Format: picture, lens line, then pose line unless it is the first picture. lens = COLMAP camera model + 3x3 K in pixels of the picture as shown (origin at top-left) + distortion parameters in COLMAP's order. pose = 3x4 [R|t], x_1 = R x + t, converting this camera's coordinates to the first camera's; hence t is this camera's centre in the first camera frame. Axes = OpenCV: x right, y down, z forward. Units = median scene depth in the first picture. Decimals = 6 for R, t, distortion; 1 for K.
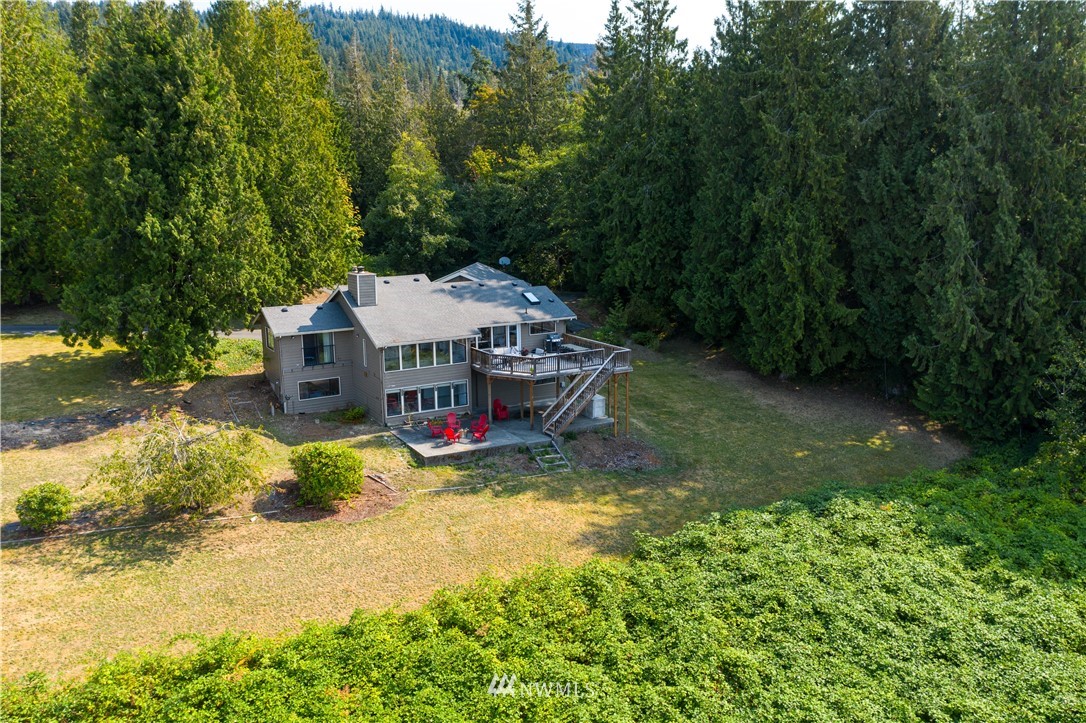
lens RADIAL K [[850.1, 0, 547.1], [0, 850.1, 359.3], [0, 0, 1]] dist [-0.016777, 0.003009]
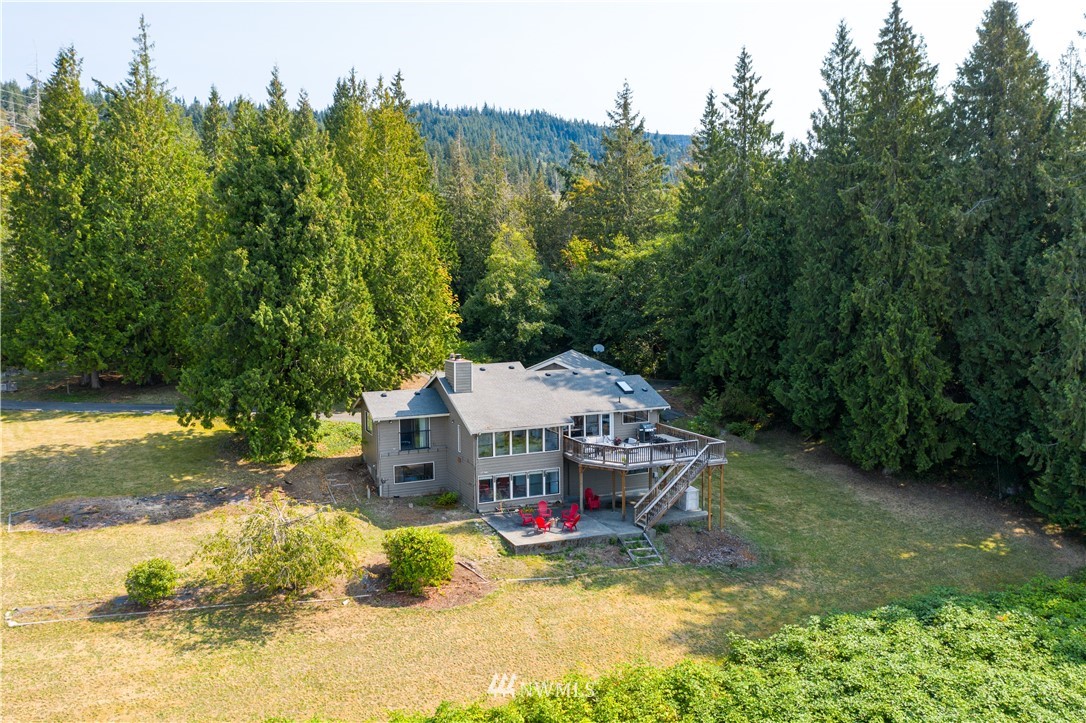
lens RADIAL K [[850.1, 0, 547.1], [0, 850.1, 359.3], [0, 0, 1]] dist [-0.016777, 0.003009]
pose [[0.993892, 0.011787, -0.109724, 0.000064], [-0.022598, 0.994948, -0.097817, -0.004837], [0.108017, 0.099699, 0.989137, -0.002913]]
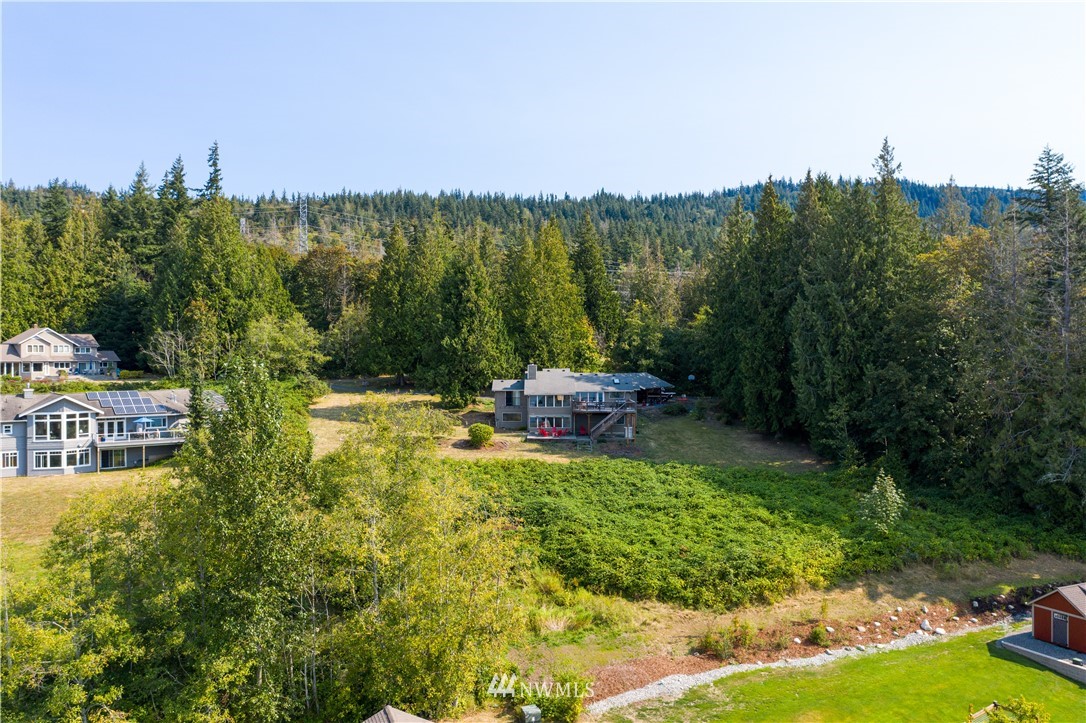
lens RADIAL K [[850.1, 0, 547.1], [0, 850.1, 359.3], [0, 0, 1]] dist [-0.016777, 0.003009]
pose [[0.863168, 0.008643, -0.504844, 0.895184], [-0.101778, 0.982308, -0.157200, 0.218274], [0.494553, 0.187072, 0.848776, -0.821888]]
